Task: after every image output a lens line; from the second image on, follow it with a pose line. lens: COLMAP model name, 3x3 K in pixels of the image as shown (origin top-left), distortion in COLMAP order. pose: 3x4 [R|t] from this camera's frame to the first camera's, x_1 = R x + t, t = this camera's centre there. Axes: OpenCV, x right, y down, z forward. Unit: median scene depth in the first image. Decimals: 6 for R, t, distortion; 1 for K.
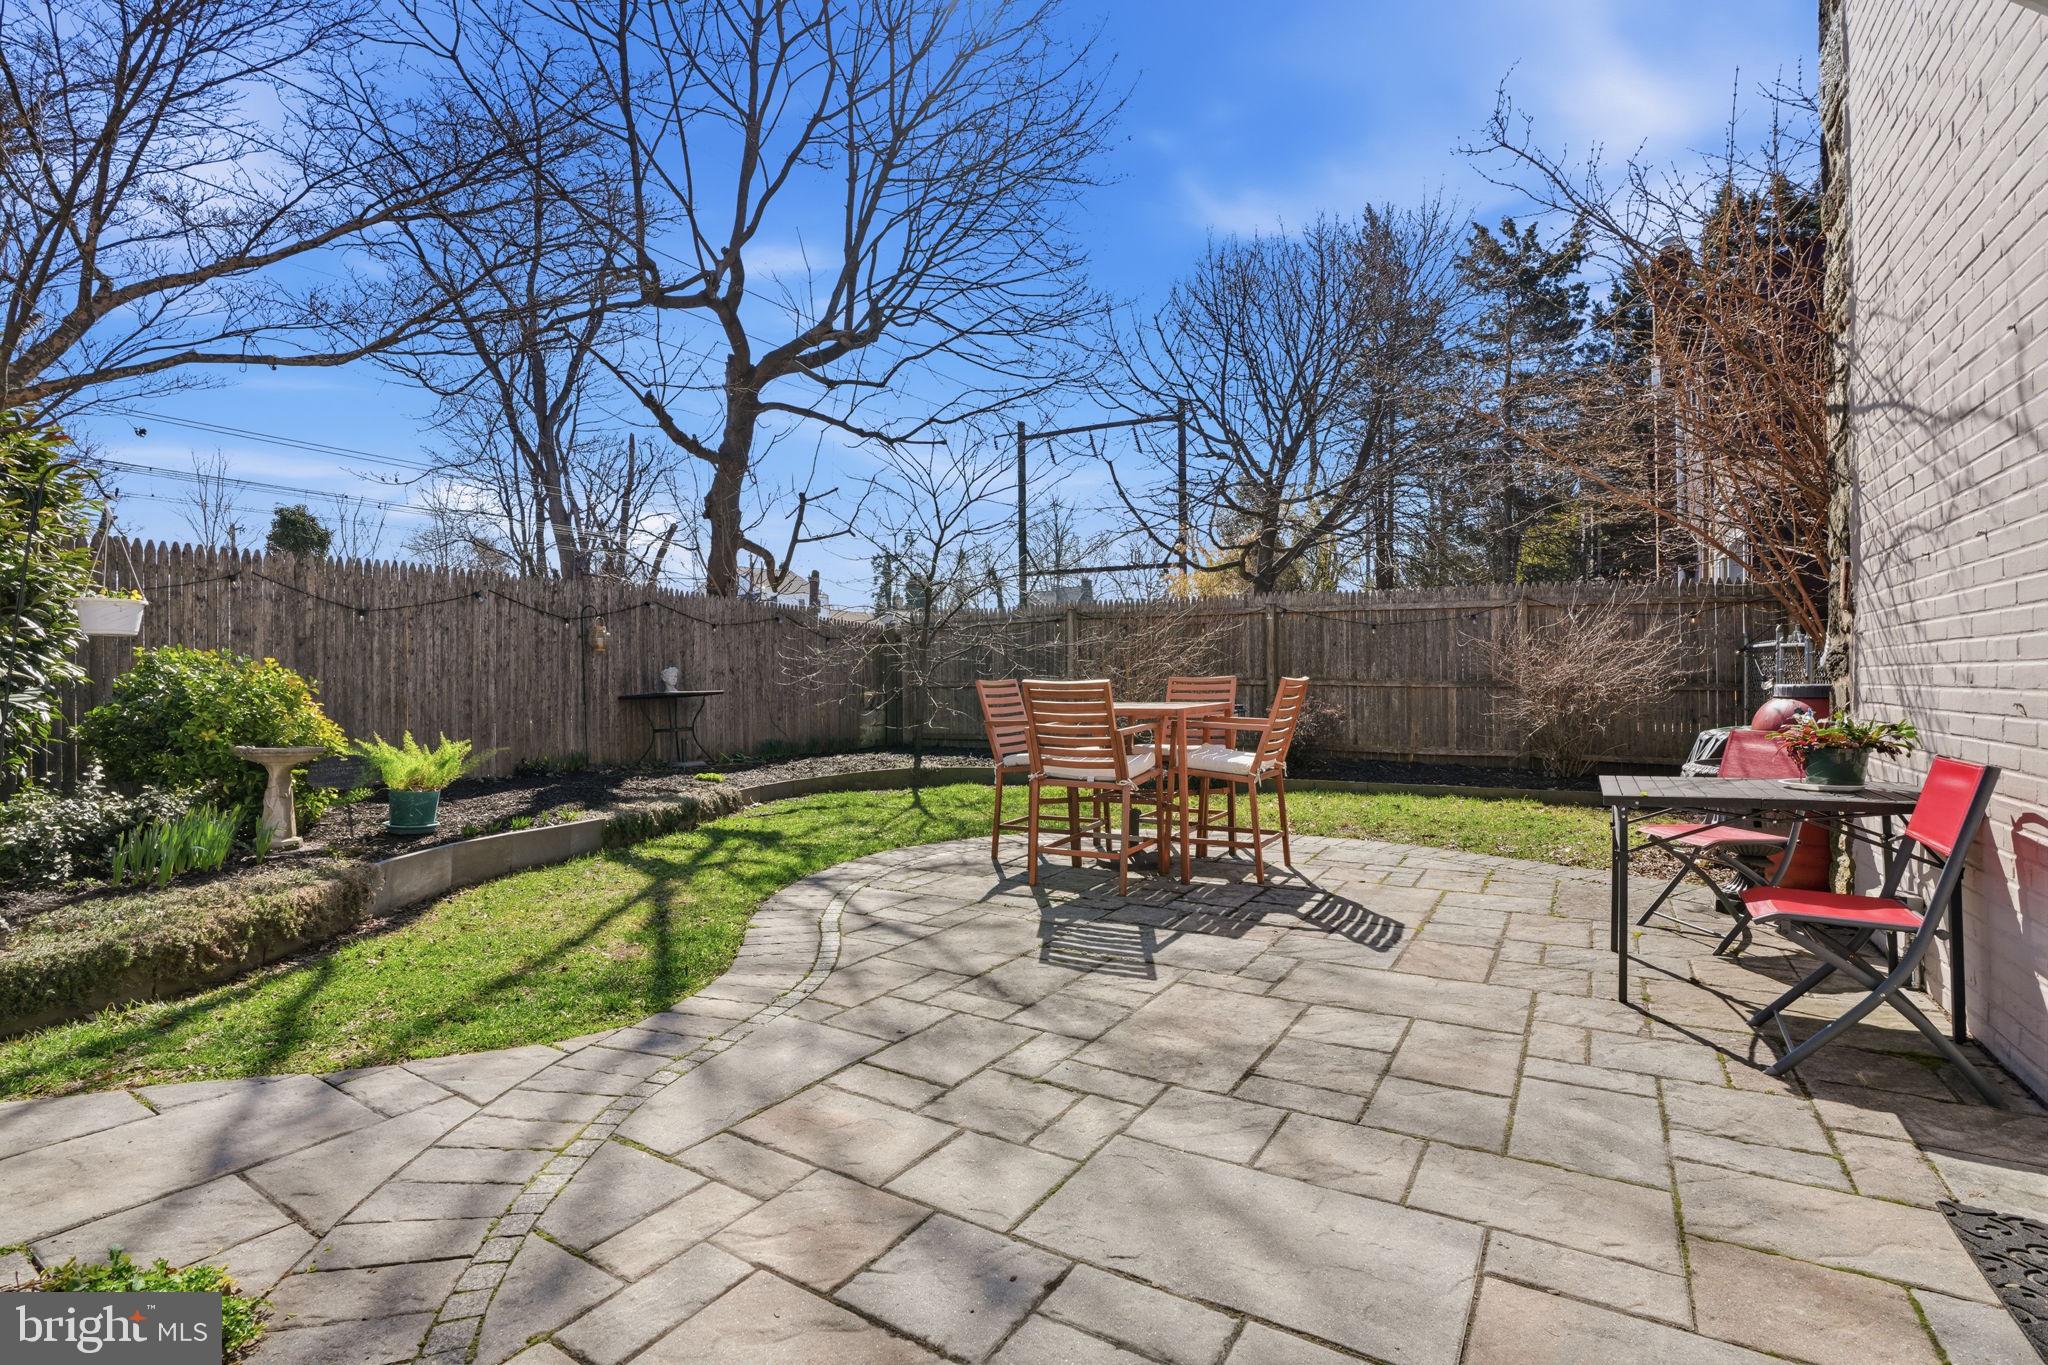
lens RADIAL K [[943.1, 0, 1020.7], [0, 943.1, 676.2], [0, 0, 1]] dist [-0.067496, 0.024252]
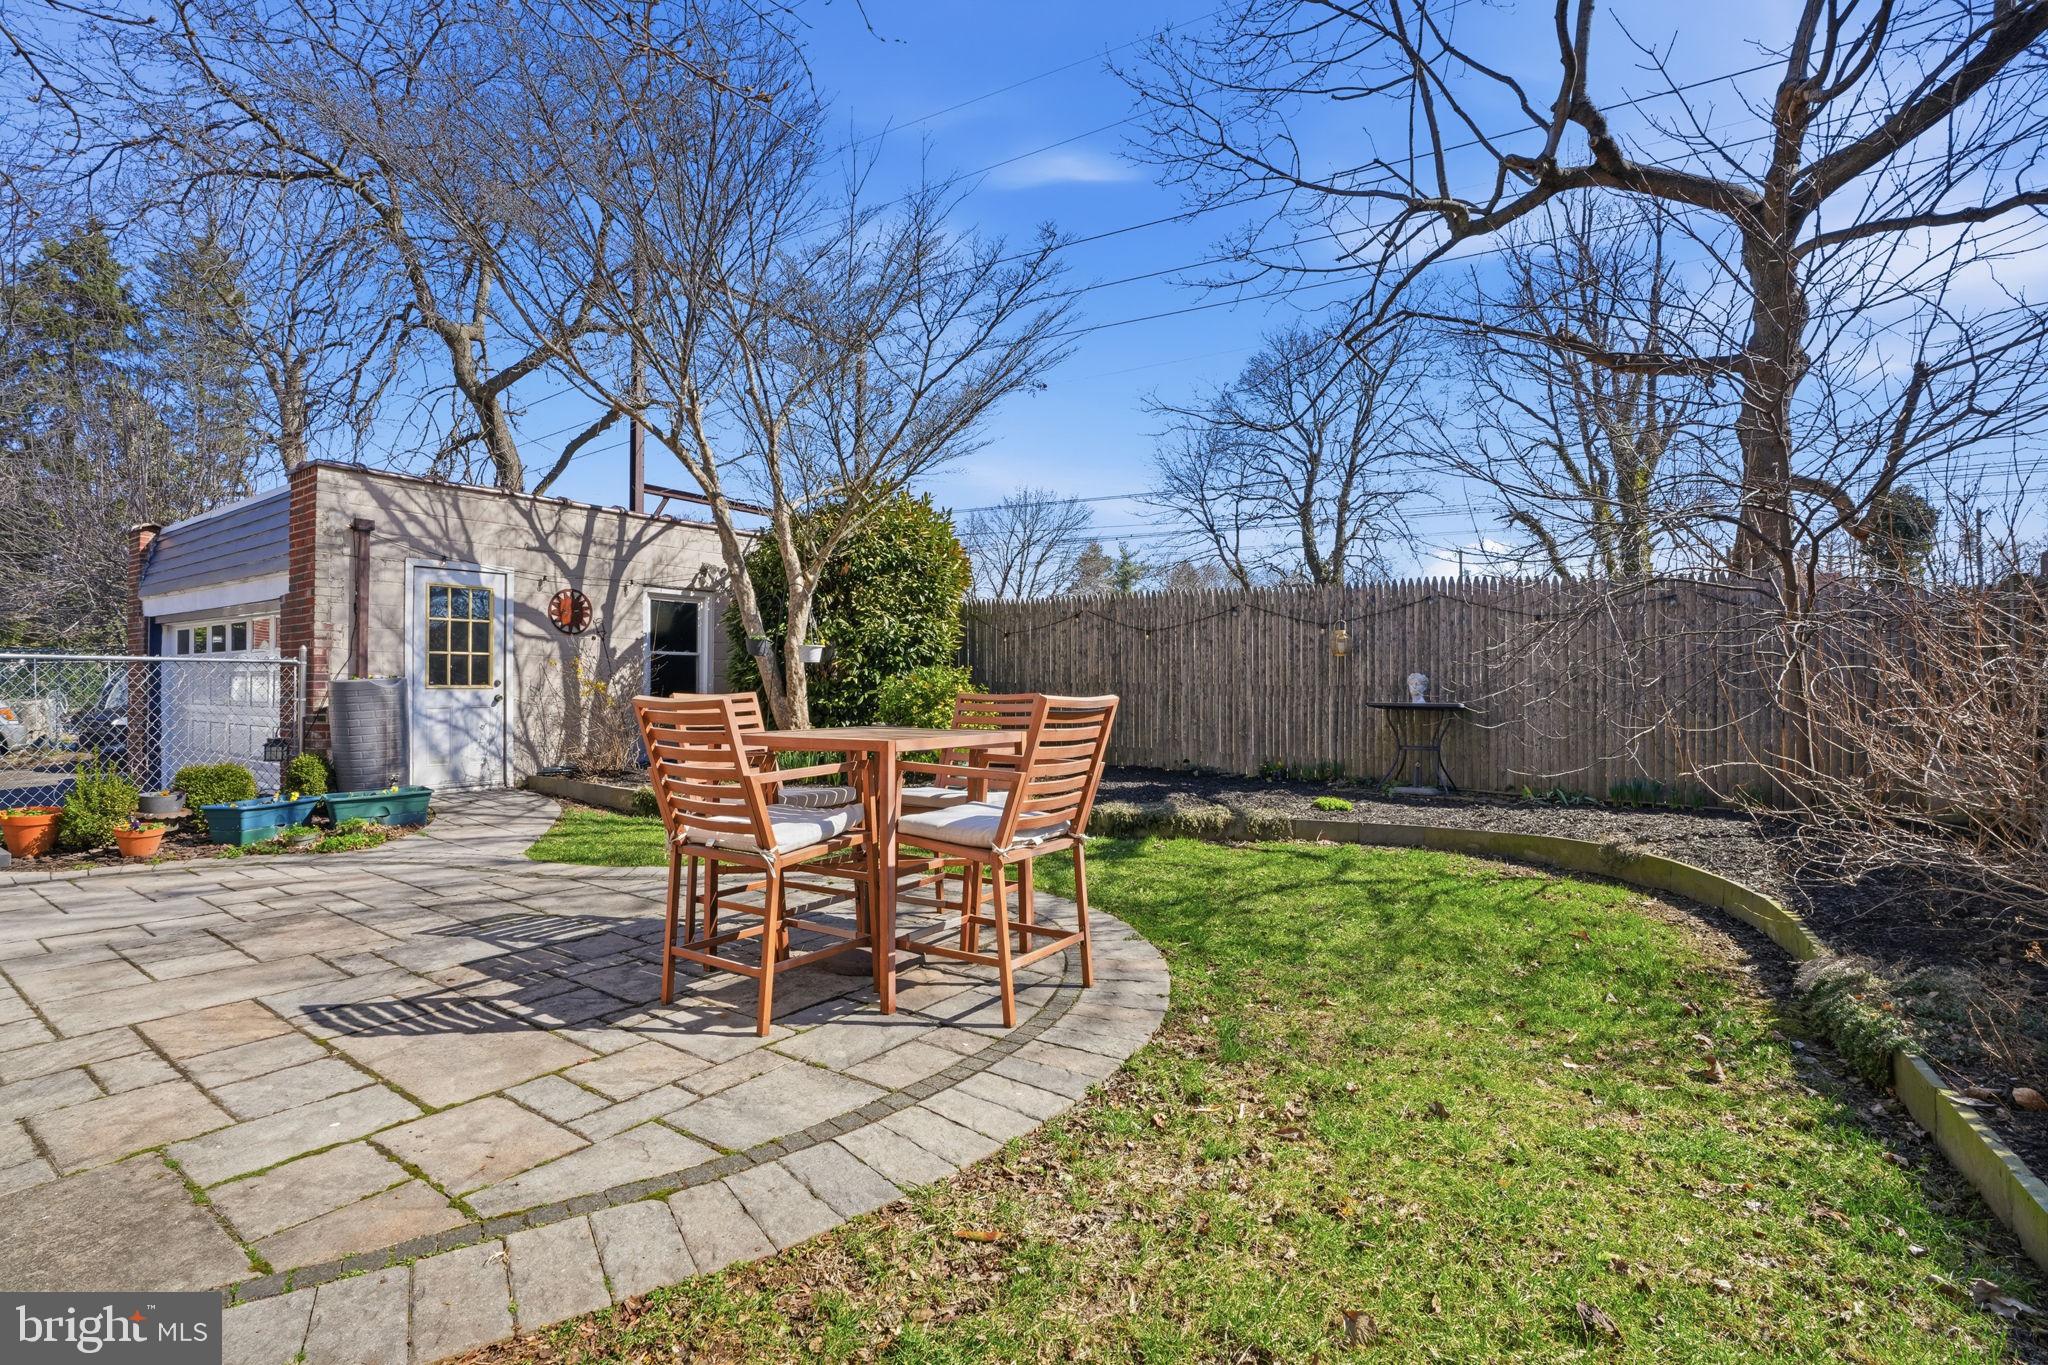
lens RADIAL K [[943.1, 0, 1020.7], [0, 943.1, 676.2], [0, 0, 1]] dist [-0.067496, 0.024252]
pose [[-0.056337, -0.001411, -0.998411, 0.388897], [-0.002237, 0.999997, -0.001287, -0.003811], [0.998409, 0.002161, -0.056340, 0.557423]]
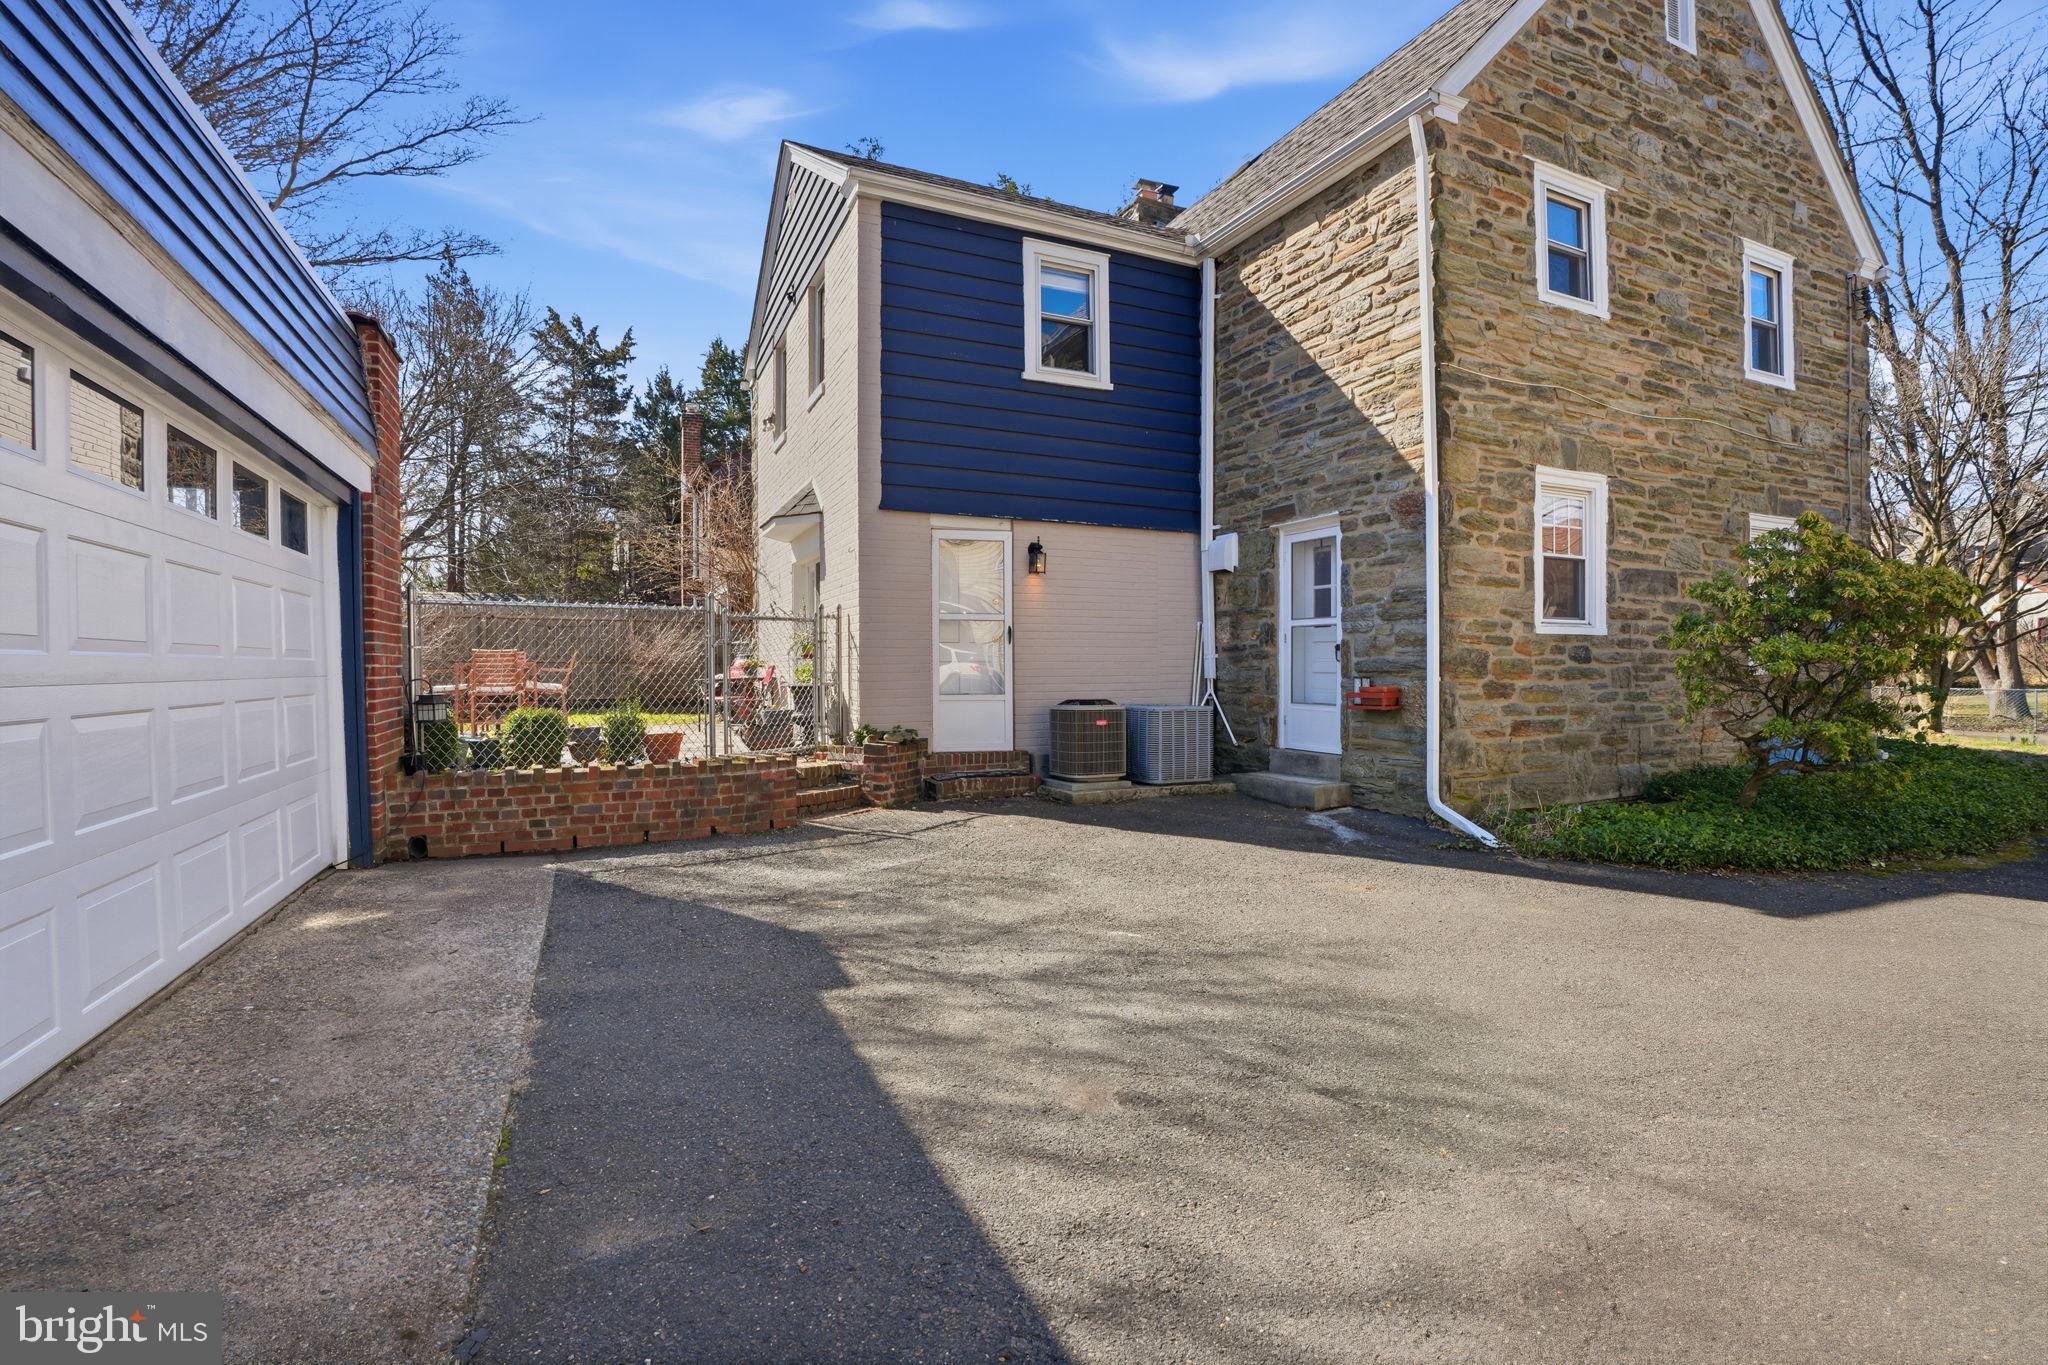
lens RADIAL K [[943.1, 0, 1020.7], [0, 943.1, 676.2], [0, 0, 1]] dist [-0.067496, 0.024252]
pose [[0.556227, -0.004155, 0.831020, -0.481979], [0.003715, 0.999990, 0.002514, 0.029926], [-0.831022, 0.001689, 0.556237, -0.587174]]
